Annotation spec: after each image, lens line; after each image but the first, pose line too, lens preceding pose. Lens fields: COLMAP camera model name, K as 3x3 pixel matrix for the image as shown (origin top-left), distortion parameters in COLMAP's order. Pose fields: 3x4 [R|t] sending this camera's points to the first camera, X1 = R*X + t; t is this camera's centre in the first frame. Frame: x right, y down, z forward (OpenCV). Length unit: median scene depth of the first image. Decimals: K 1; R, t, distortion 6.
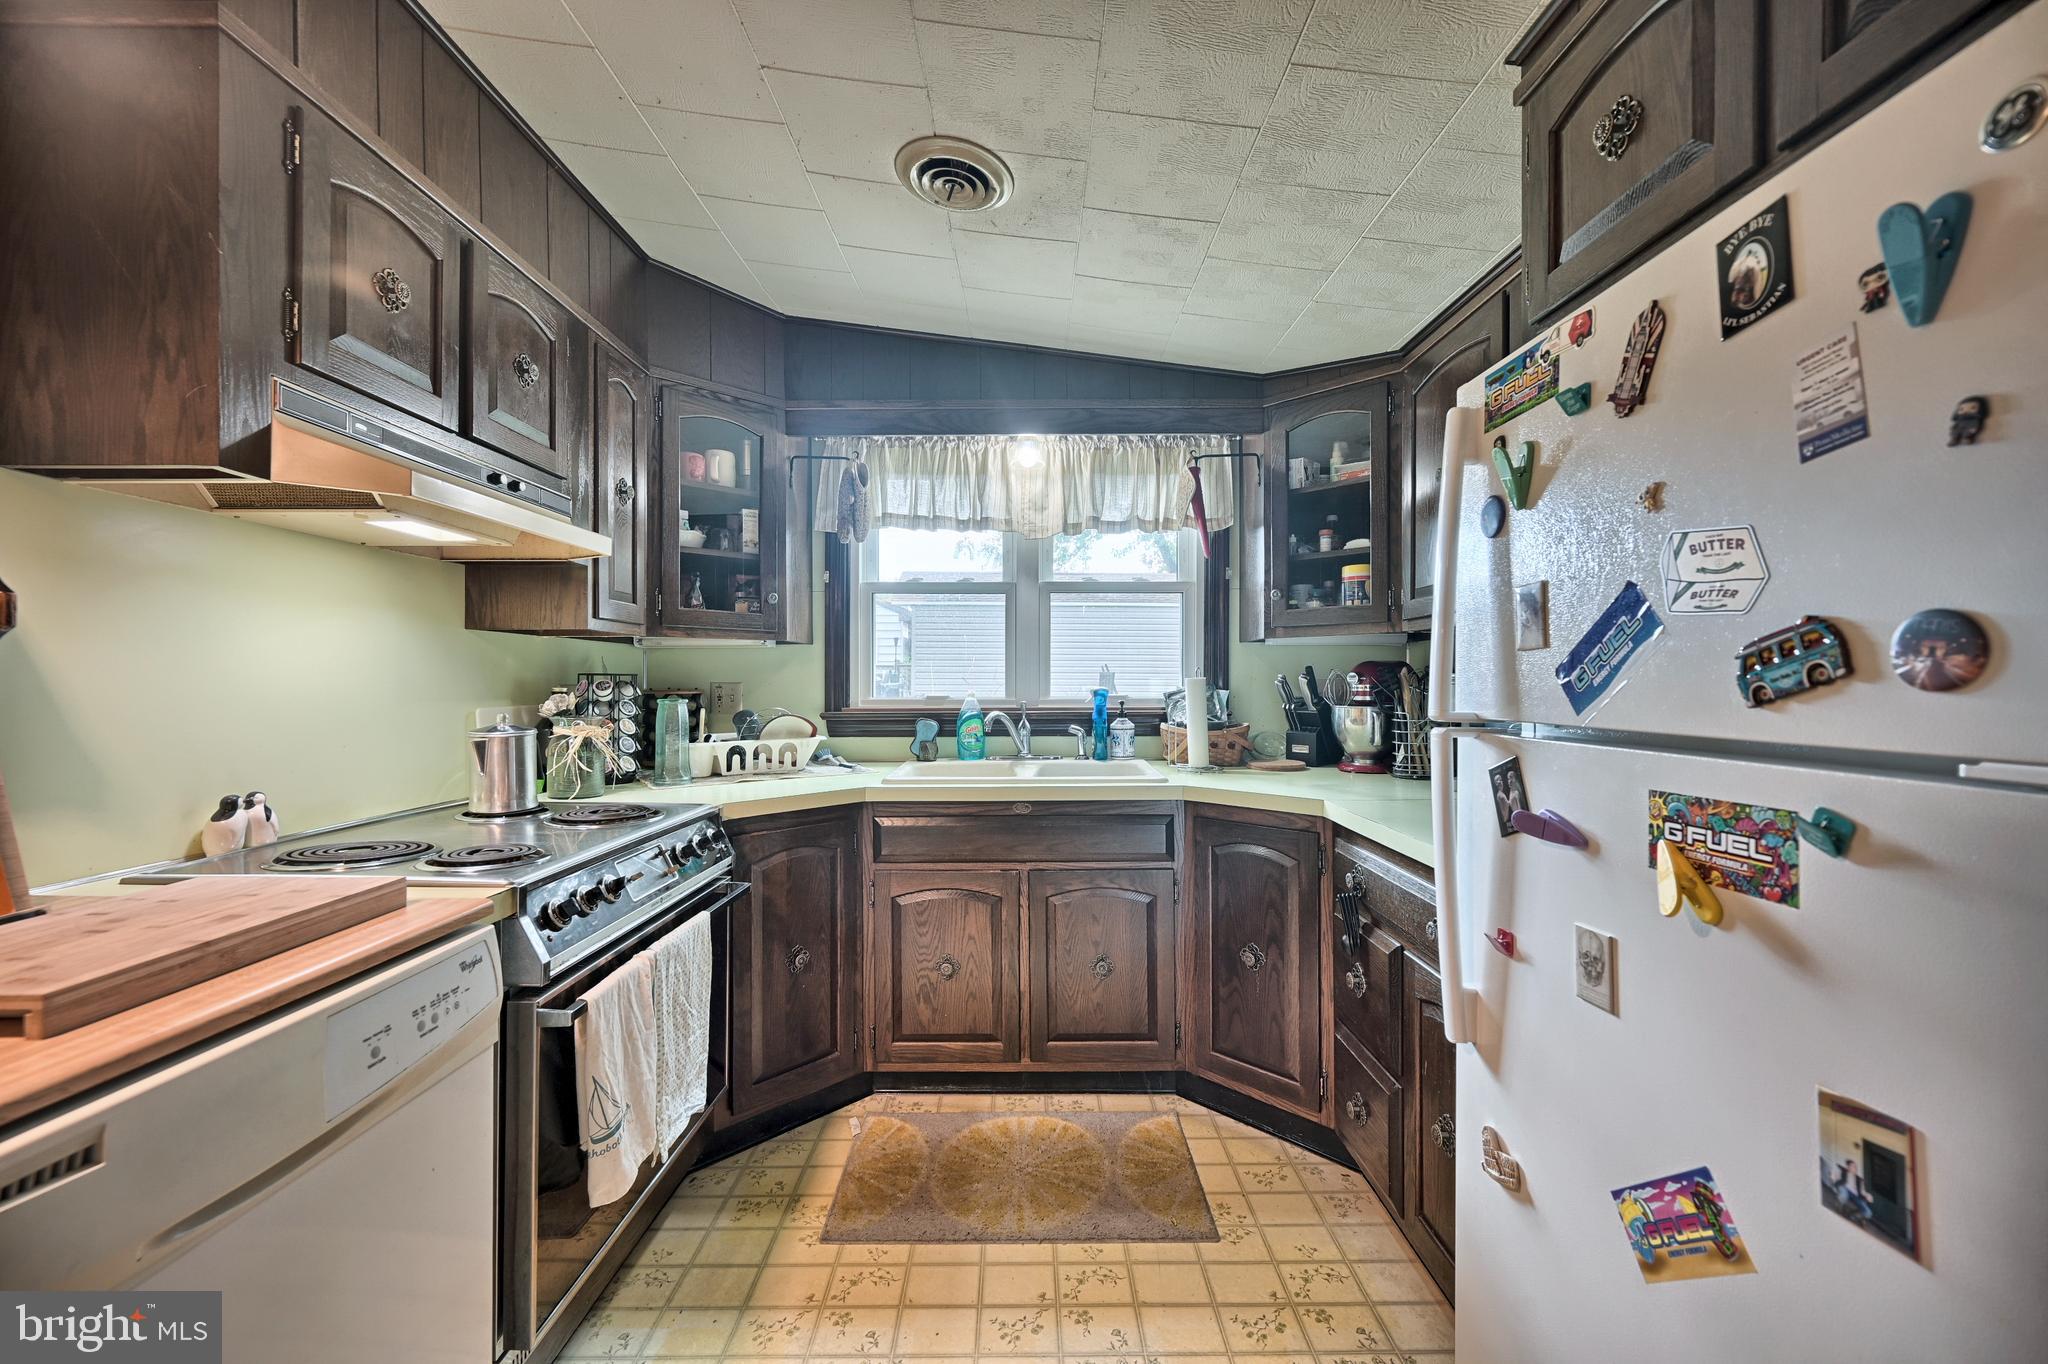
lens RADIAL K [[812.9, 0, 1024.5], [0, 812.9, 678.5], [0, 0, 1]] dist [0.002576, 0.000119]
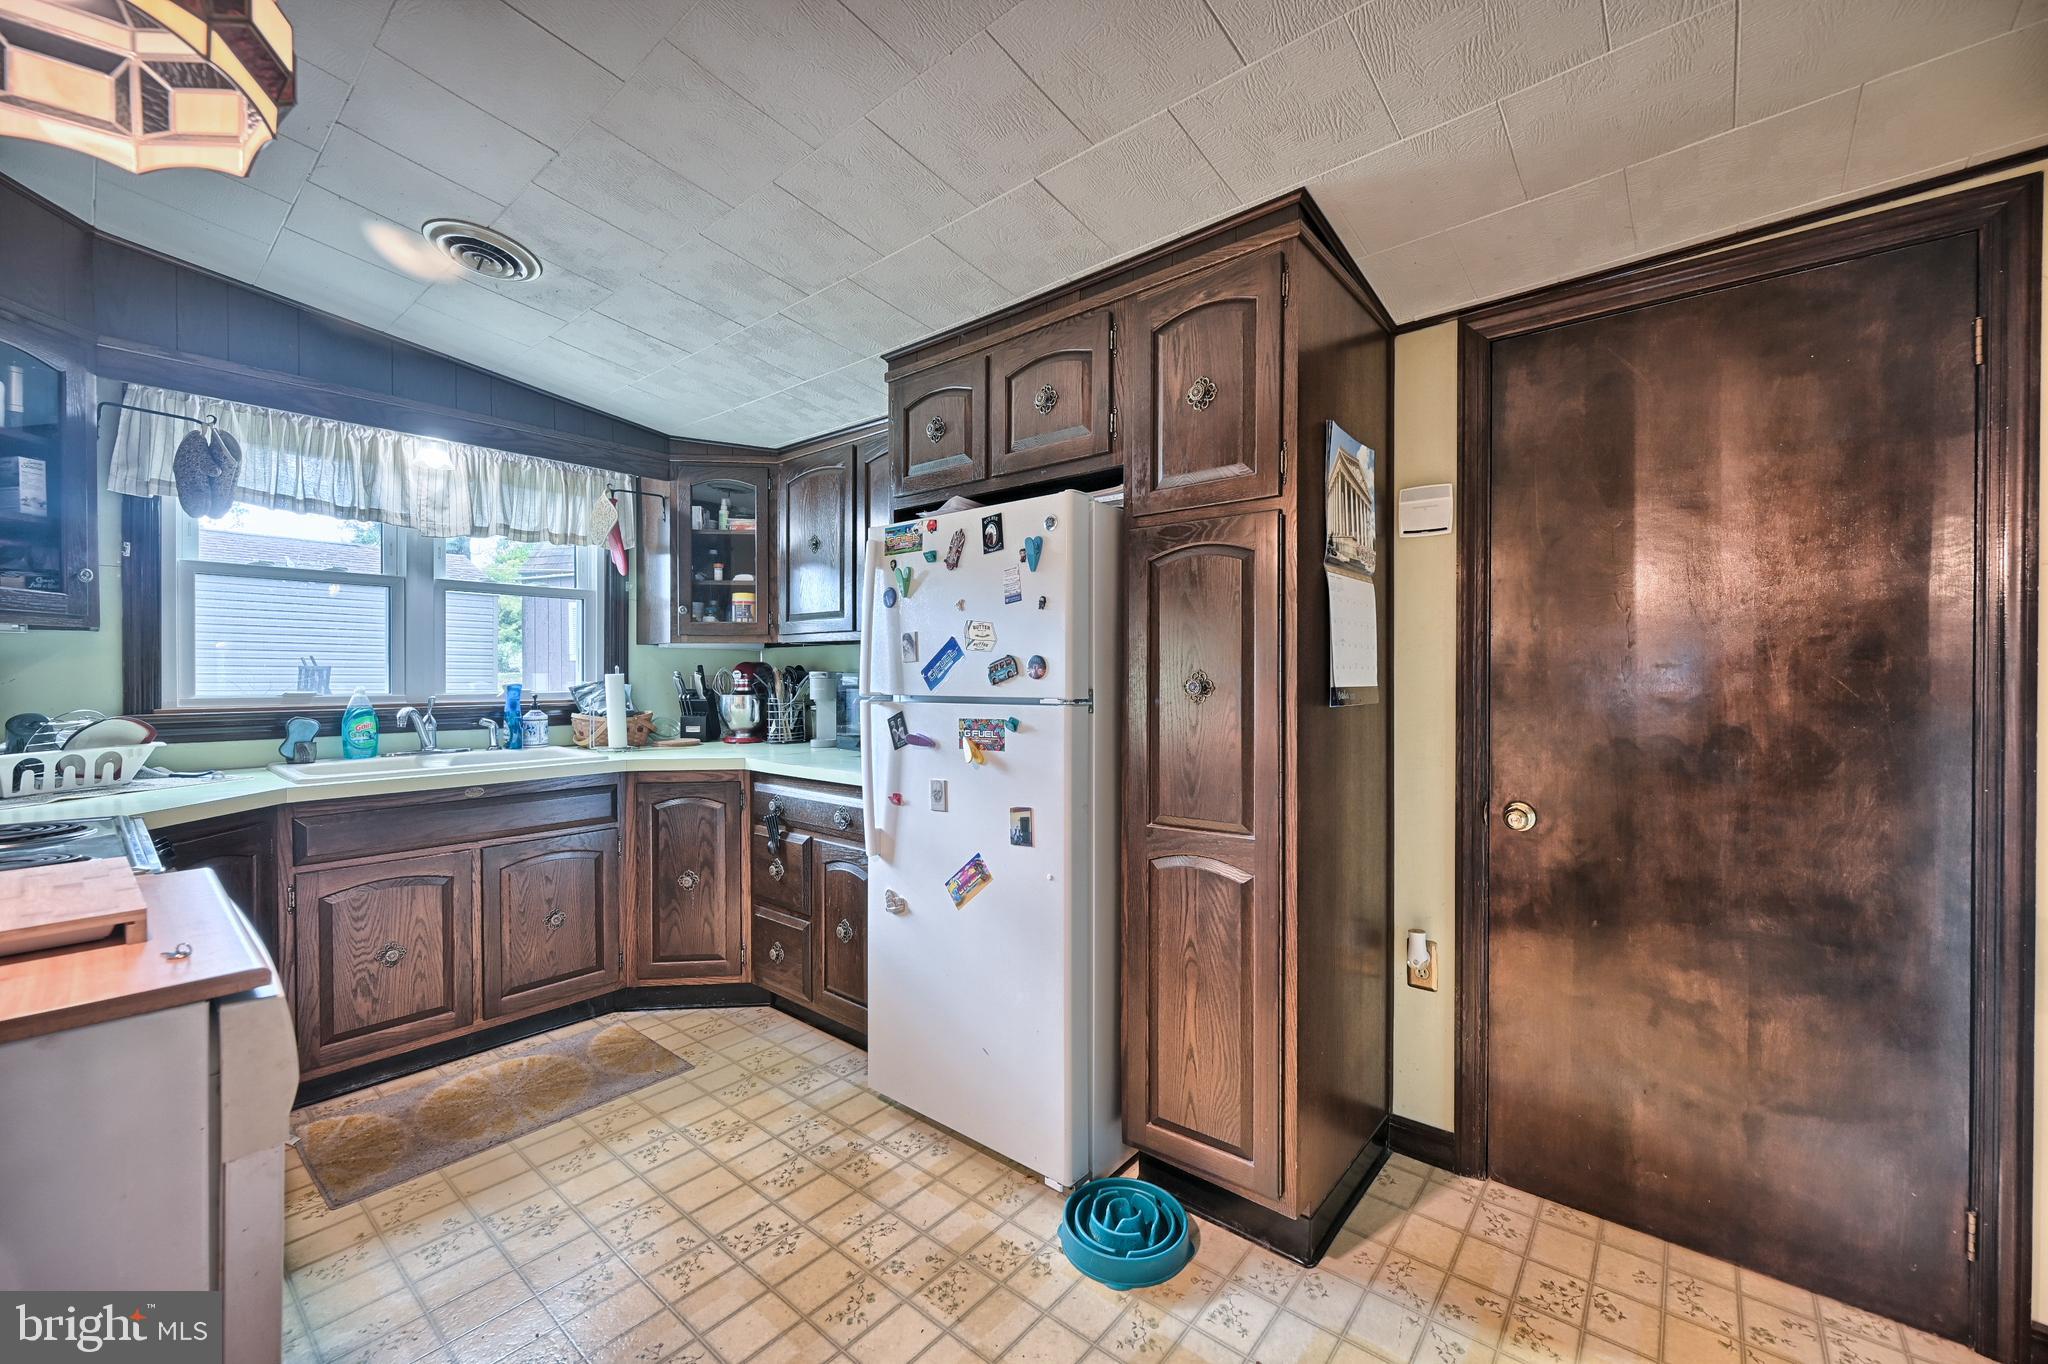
lens RADIAL K [[812.9, 0, 1044.5], [0, 812.9, 631.8], [0, 0, 1]] dist [0.002576, 0.000119]
pose [[0.626751, 0.042032, 0.778085, -0.438361], [-0.001154, 0.998593, -0.053014, -0.000238], [-0.779218, 0.032329, 0.625918, -0.337398]]
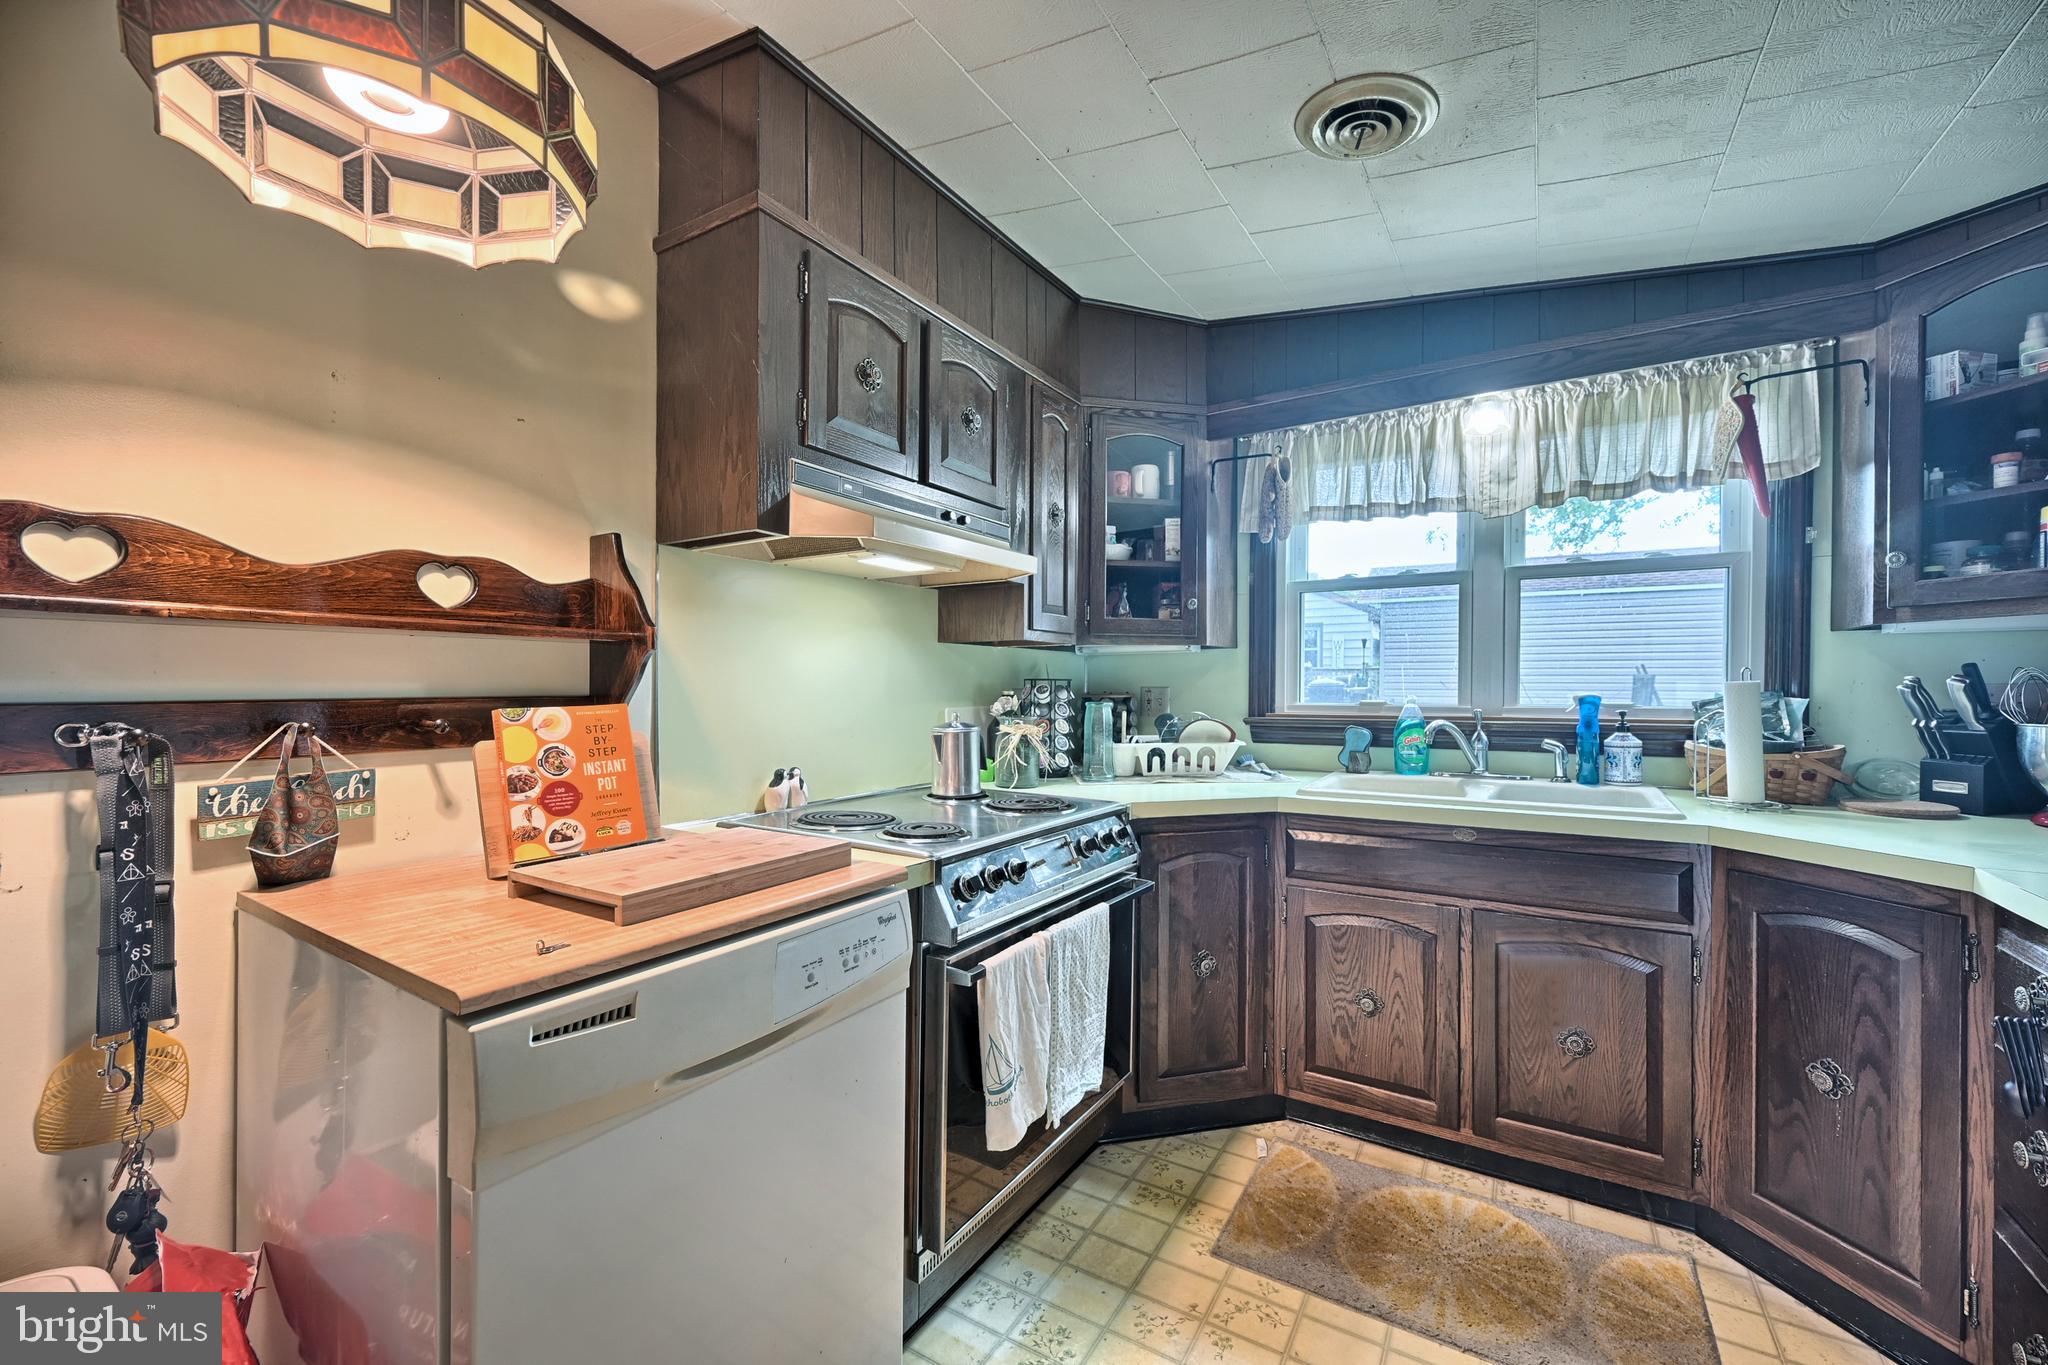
lens RADIAL K [[812.9, 0, 1030.2], [0, 812.9, 687.9], [0, 0, 1]] dist [0.002576, 0.000119]
pose [[0.850090, 0.001989, -0.526633, 0.066913], [0.001340, 0.999981, 0.005939, -0.000324], [0.526635, -0.005754, 0.850072, 0.041580]]
